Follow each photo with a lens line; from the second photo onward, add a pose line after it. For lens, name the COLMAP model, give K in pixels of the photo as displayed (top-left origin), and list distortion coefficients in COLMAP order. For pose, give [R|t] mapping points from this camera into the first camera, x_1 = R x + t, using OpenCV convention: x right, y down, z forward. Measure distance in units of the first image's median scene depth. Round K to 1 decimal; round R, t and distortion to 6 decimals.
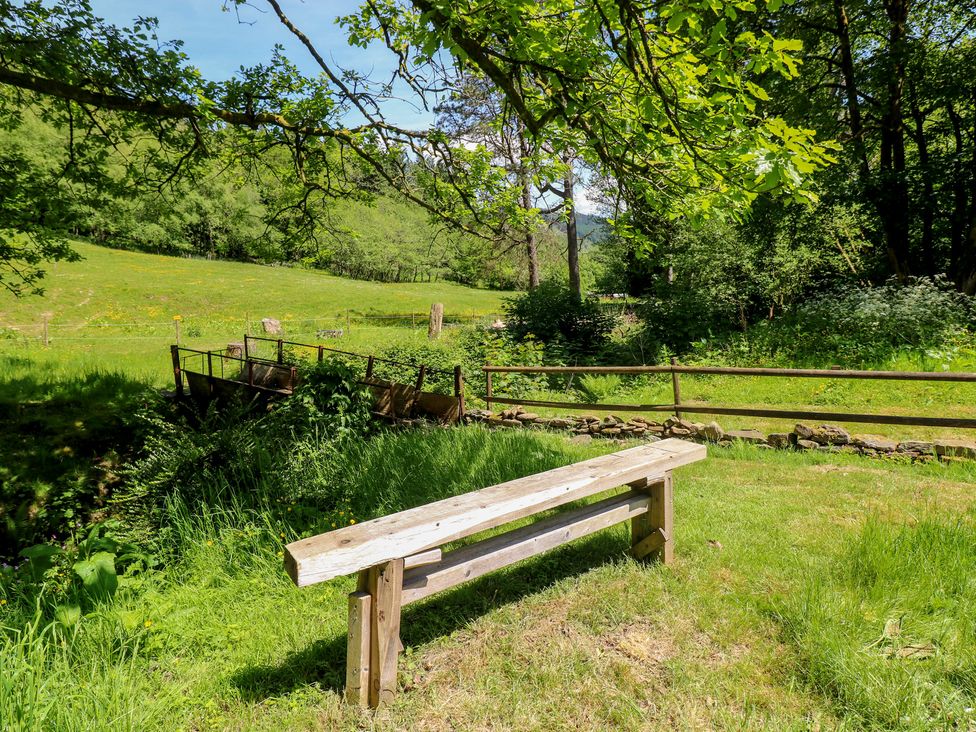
lens RADIAL K [[607.7, 0, 485.2], [0, 607.7, 358.8], [0, 0, 1]] dist [0.004628, -0.012801]
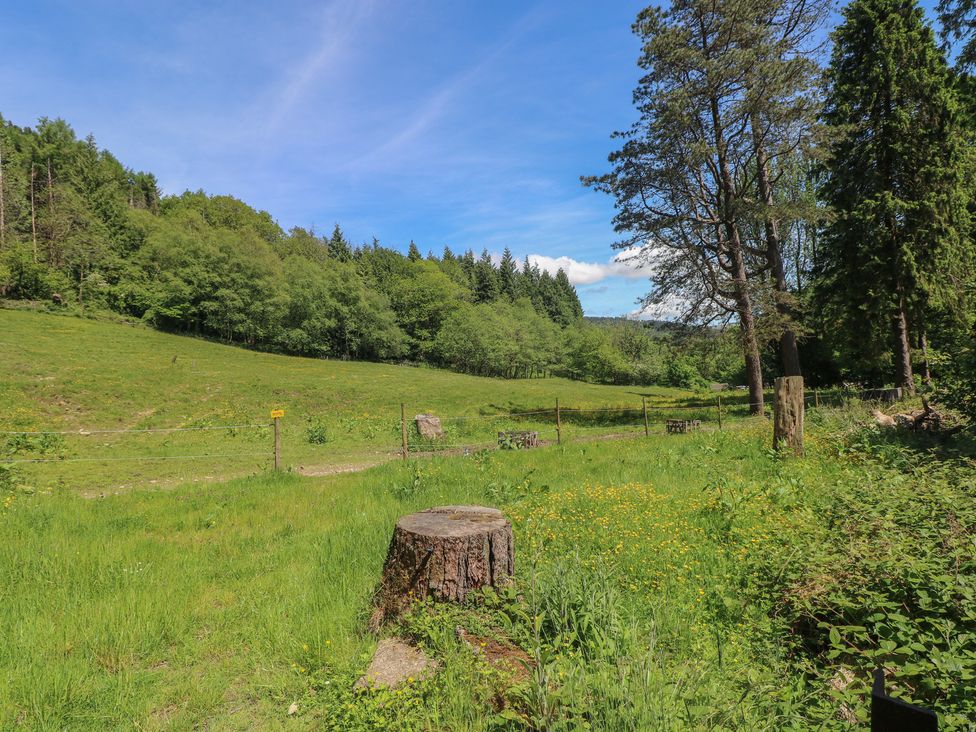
lens RADIAL K [[548.5, 0, 489.4], [0, 548.5, 360.4], [0, 0, 1]] dist [0.001912, -0.013457]
pose [[0.986347, -0.028629, -0.162173, -0.046258], [0.001952, 0.986736, -0.162320, -0.006907], [0.164669, 0.159788, 0.973320, 0.104551]]
